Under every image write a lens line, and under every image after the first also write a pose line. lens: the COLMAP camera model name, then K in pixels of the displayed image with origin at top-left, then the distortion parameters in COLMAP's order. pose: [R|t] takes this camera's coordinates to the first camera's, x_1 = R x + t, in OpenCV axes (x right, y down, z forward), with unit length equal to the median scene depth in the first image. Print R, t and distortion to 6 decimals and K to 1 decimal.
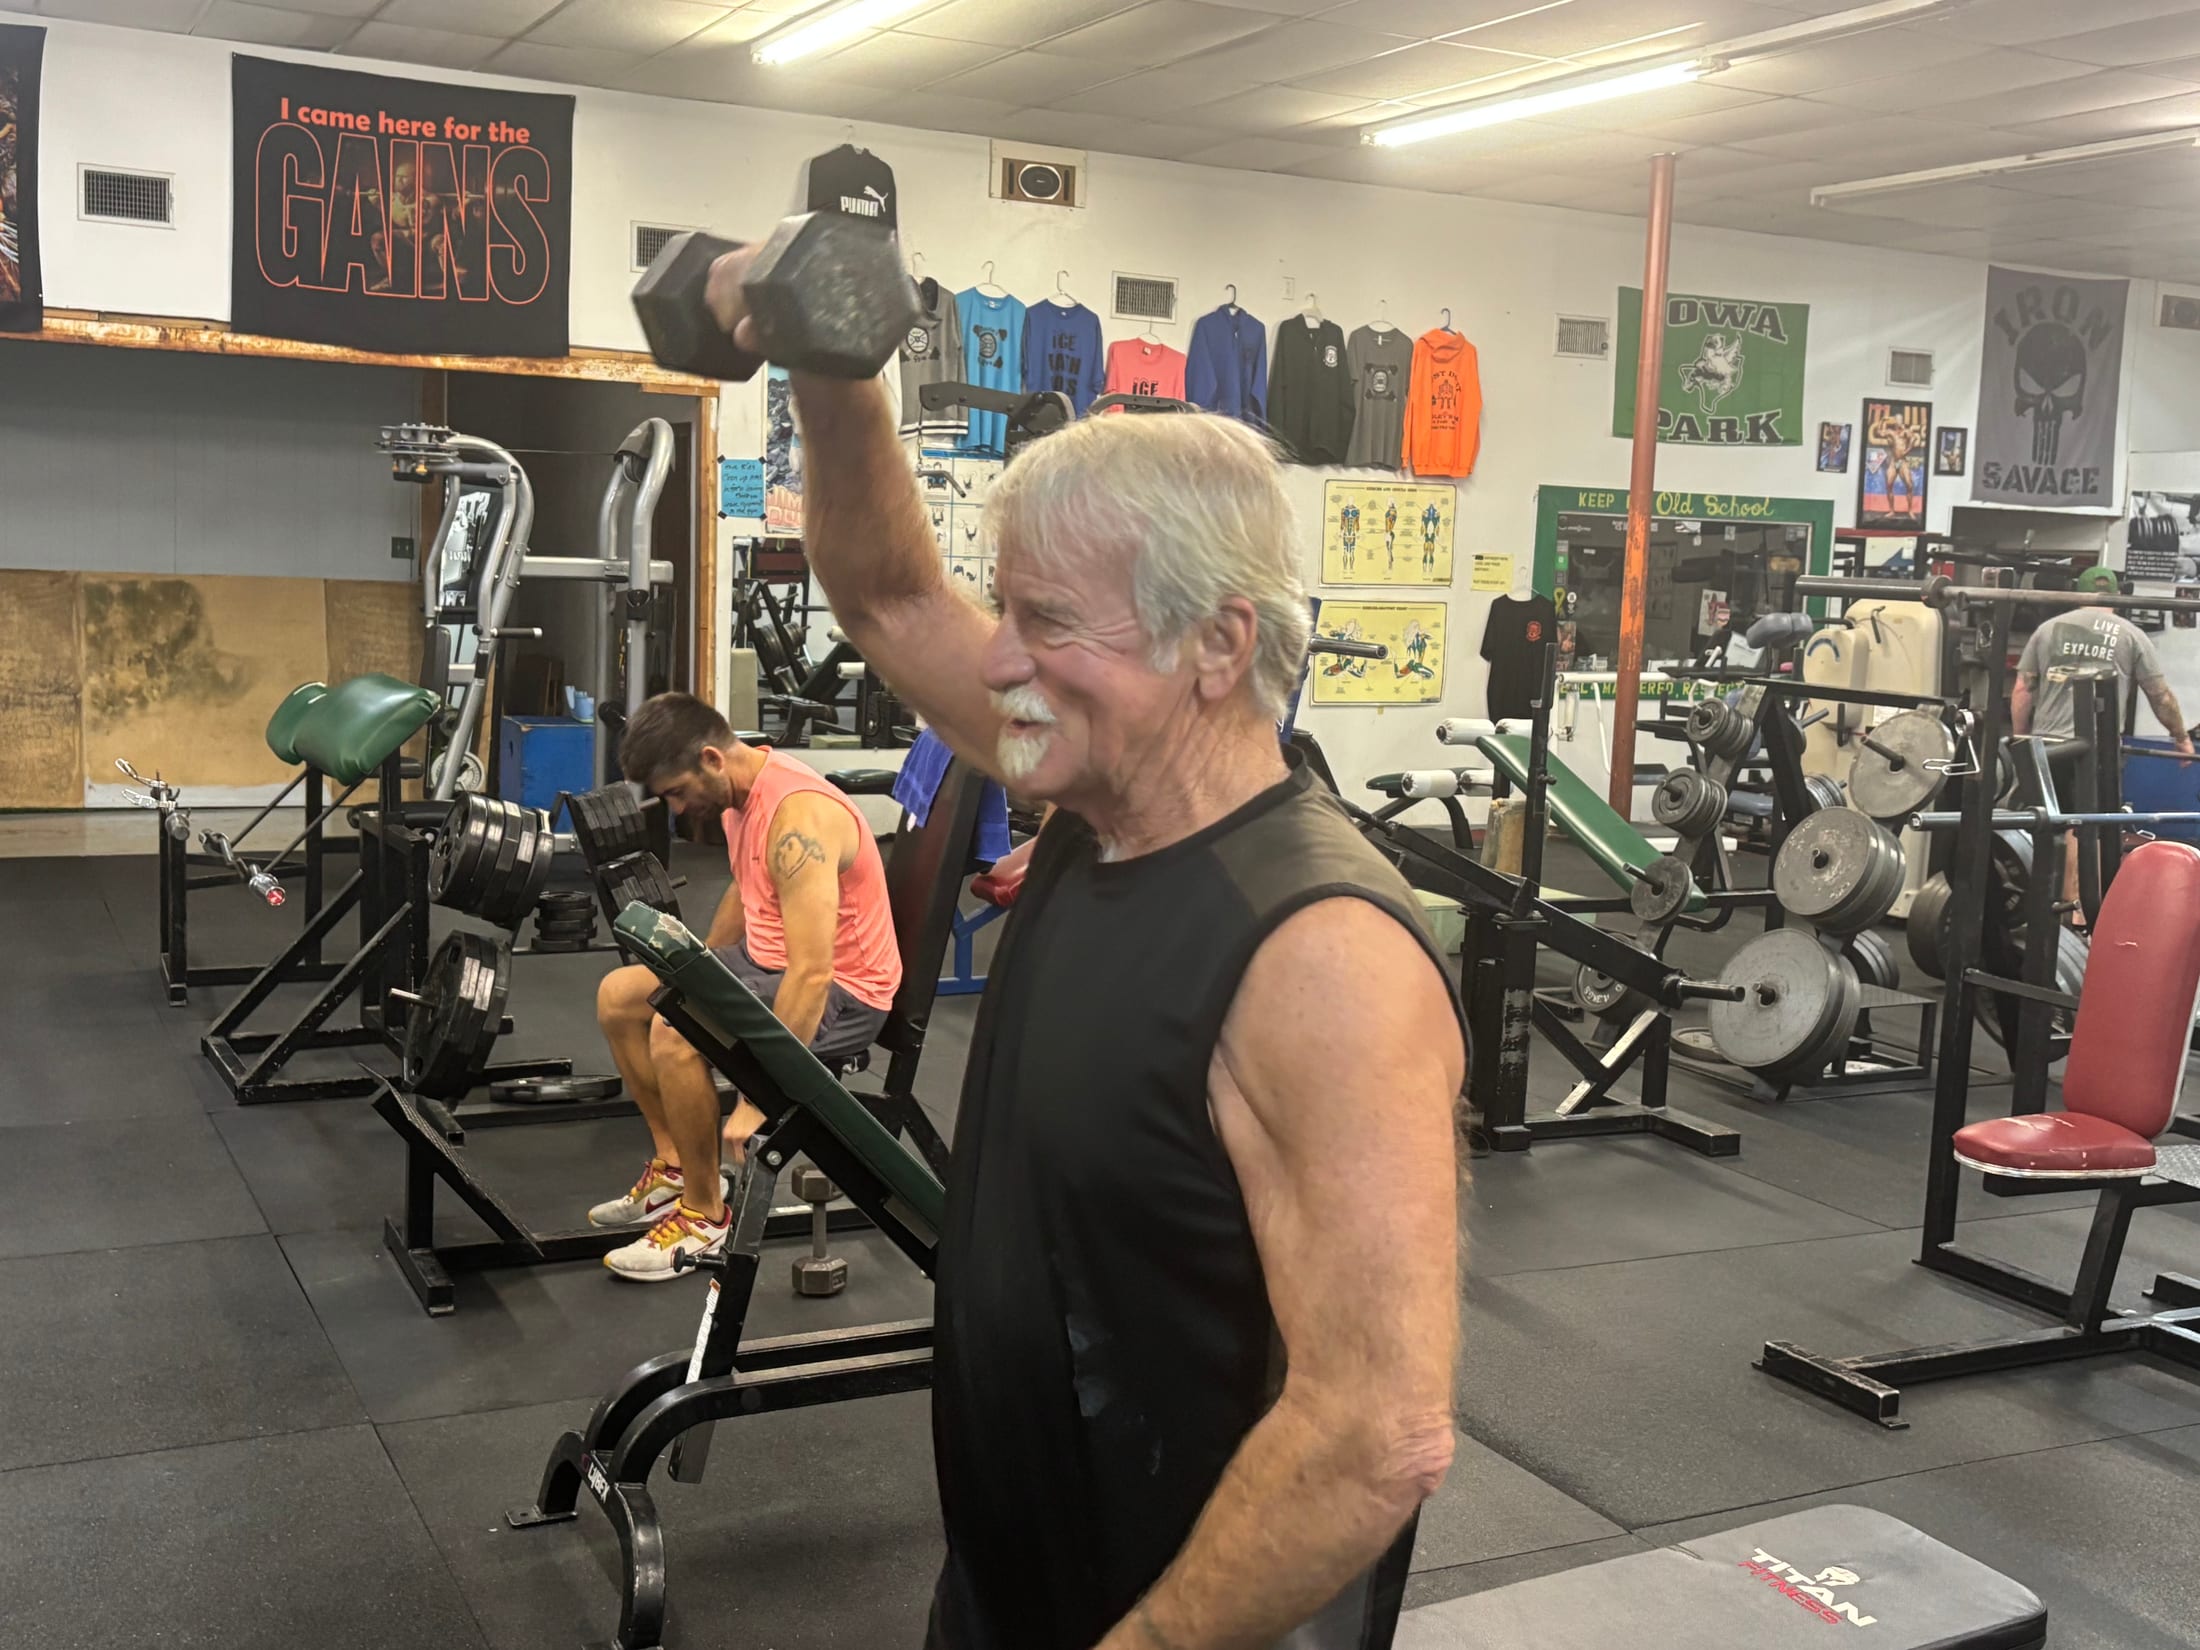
lens RADIAL K [[2393.2, 0, 1098.7], [0, 2393.2, 828.4], [0, 0, 1]] dist [0.025459, 0.000000]
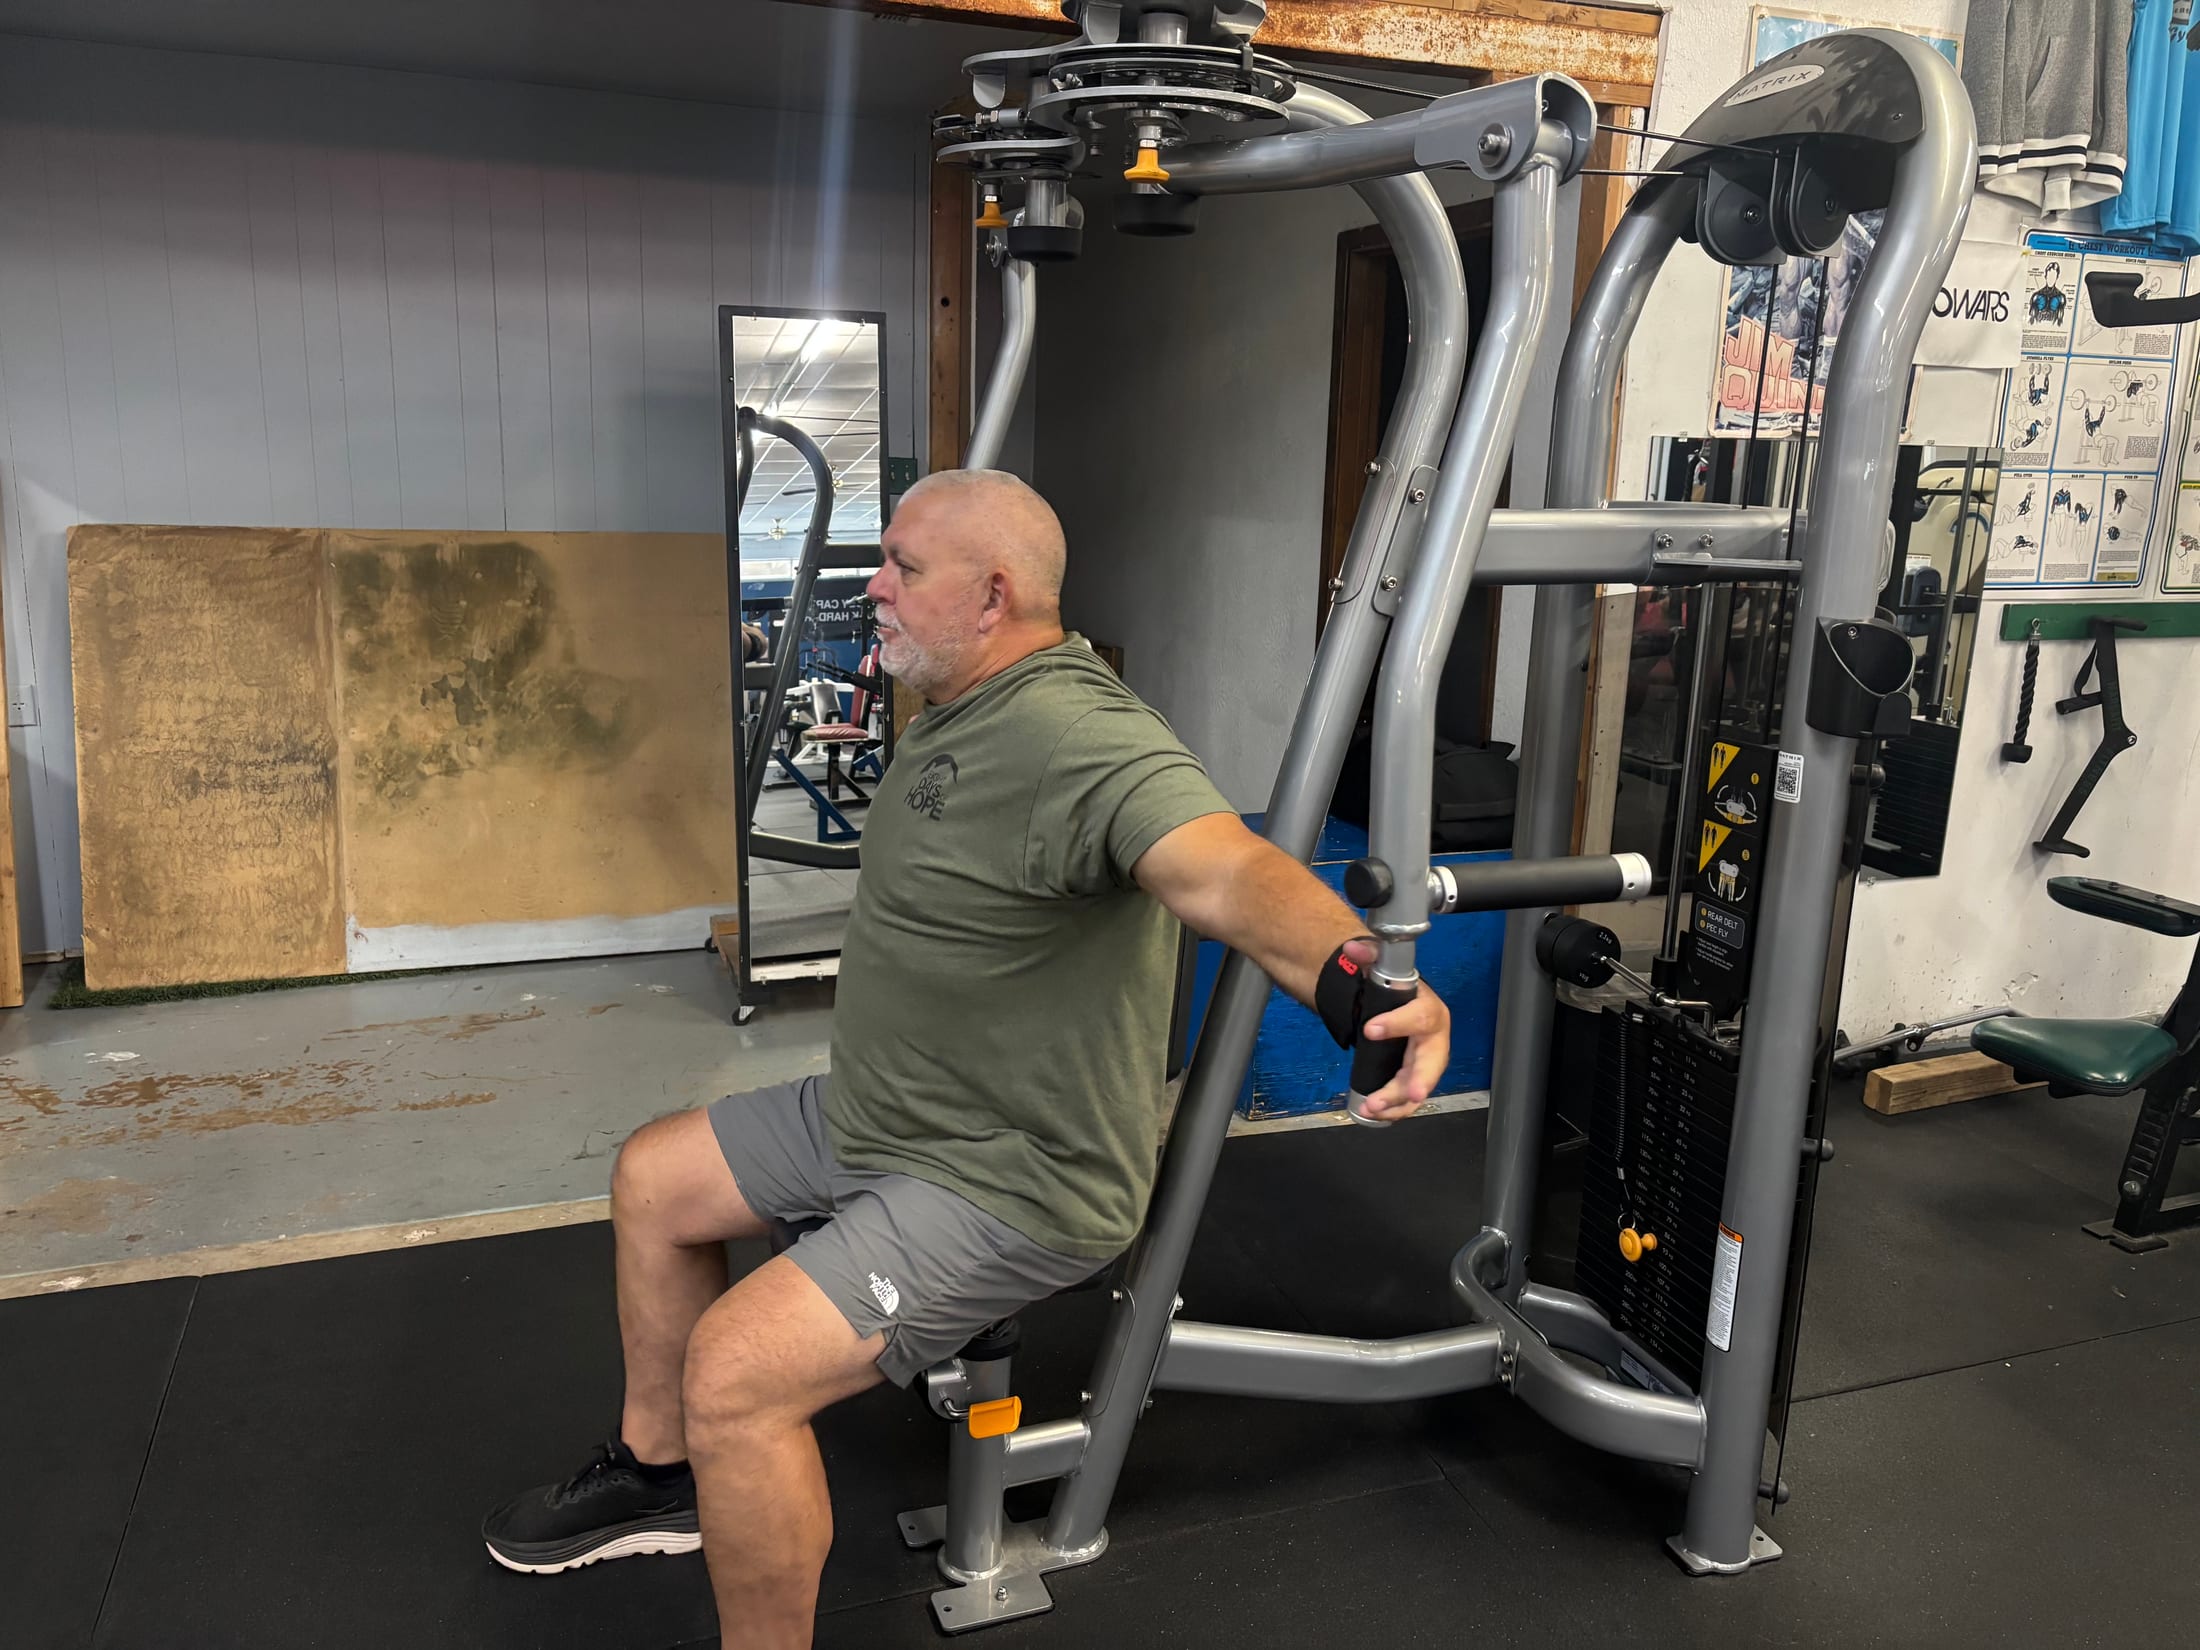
lens RADIAL K [[1665.7, 0, 1100.1], [0, 1665.7, 809.8], [0, 0, 1]] dist [0.015742, -0.019197]
pose [[0.994774, 0.003911, -0.102029, -0.215886], [0.003714, 0.997218, 0.074443, -0.071942], [0.102036, -0.074433, 0.991992, 0.647462]]
